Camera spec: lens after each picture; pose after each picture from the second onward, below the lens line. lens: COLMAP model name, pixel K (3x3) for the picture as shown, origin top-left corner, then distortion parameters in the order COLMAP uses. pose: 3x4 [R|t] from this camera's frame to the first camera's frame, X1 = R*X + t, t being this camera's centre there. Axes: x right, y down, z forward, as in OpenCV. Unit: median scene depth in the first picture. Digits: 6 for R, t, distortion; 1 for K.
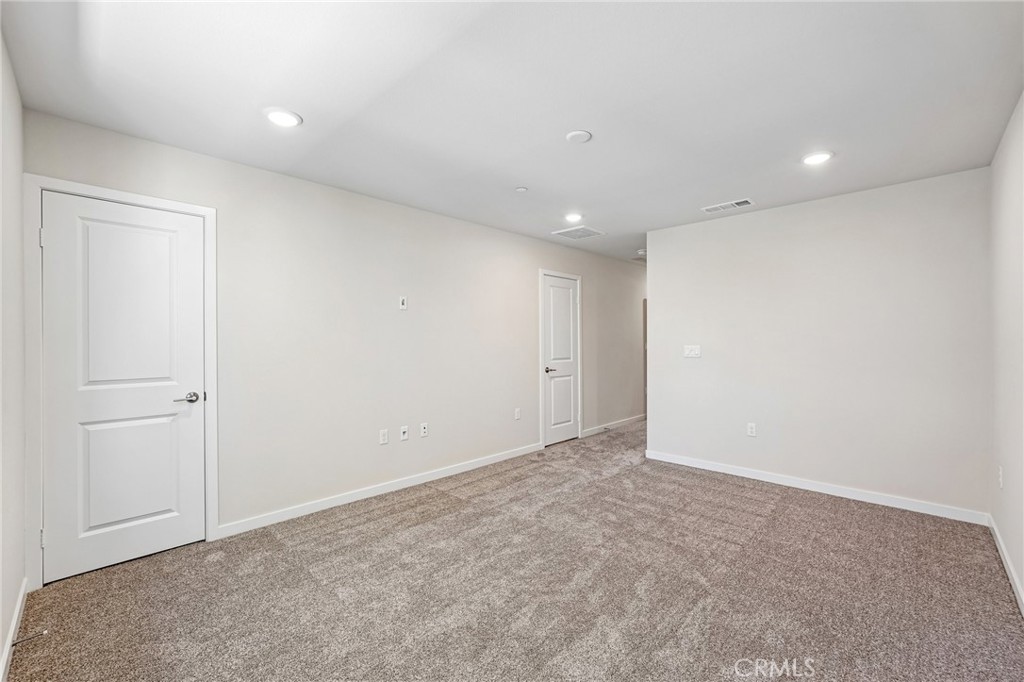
lens RADIAL K [[438.7, 0, 507.4], [0, 438.7, 341.9], [0, 0, 1]] dist [-0.000897, -0.000124]
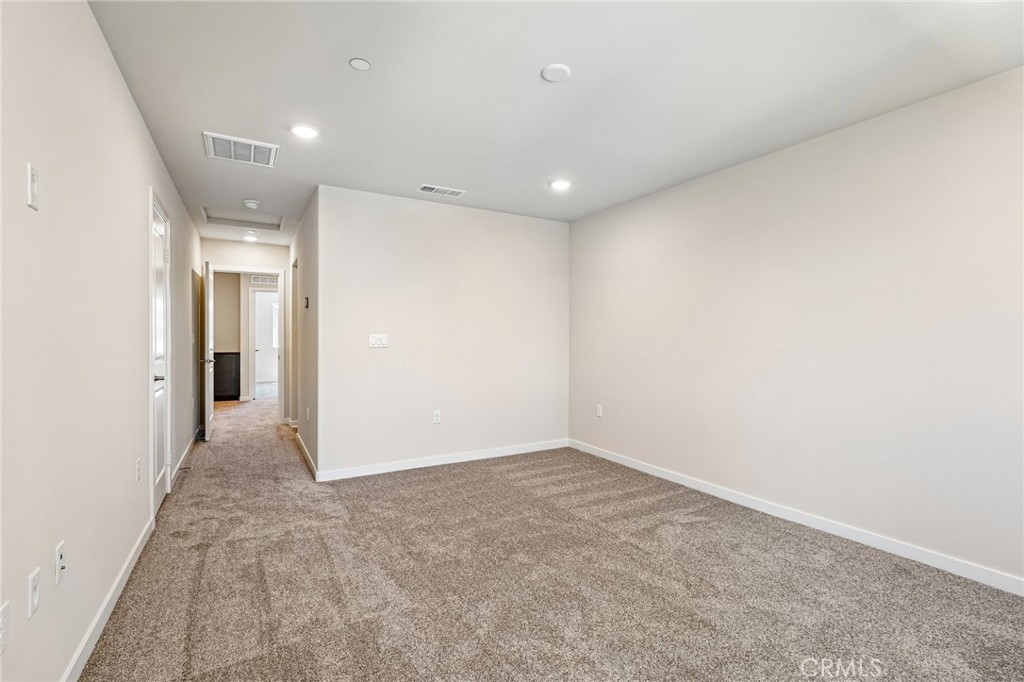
lens RADIAL K [[475.9, 0, 512.0], [0, 475.9, 341.0], [0, 0, 1]] dist [-0.010197, -0.000105]
pose [[0.260820, -0.002880, 0.965383, -0.426891], [0.004942, 0.999986, 0.001648, 0.021607], [-0.965375, 0.004341, 0.260830, 0.507731]]
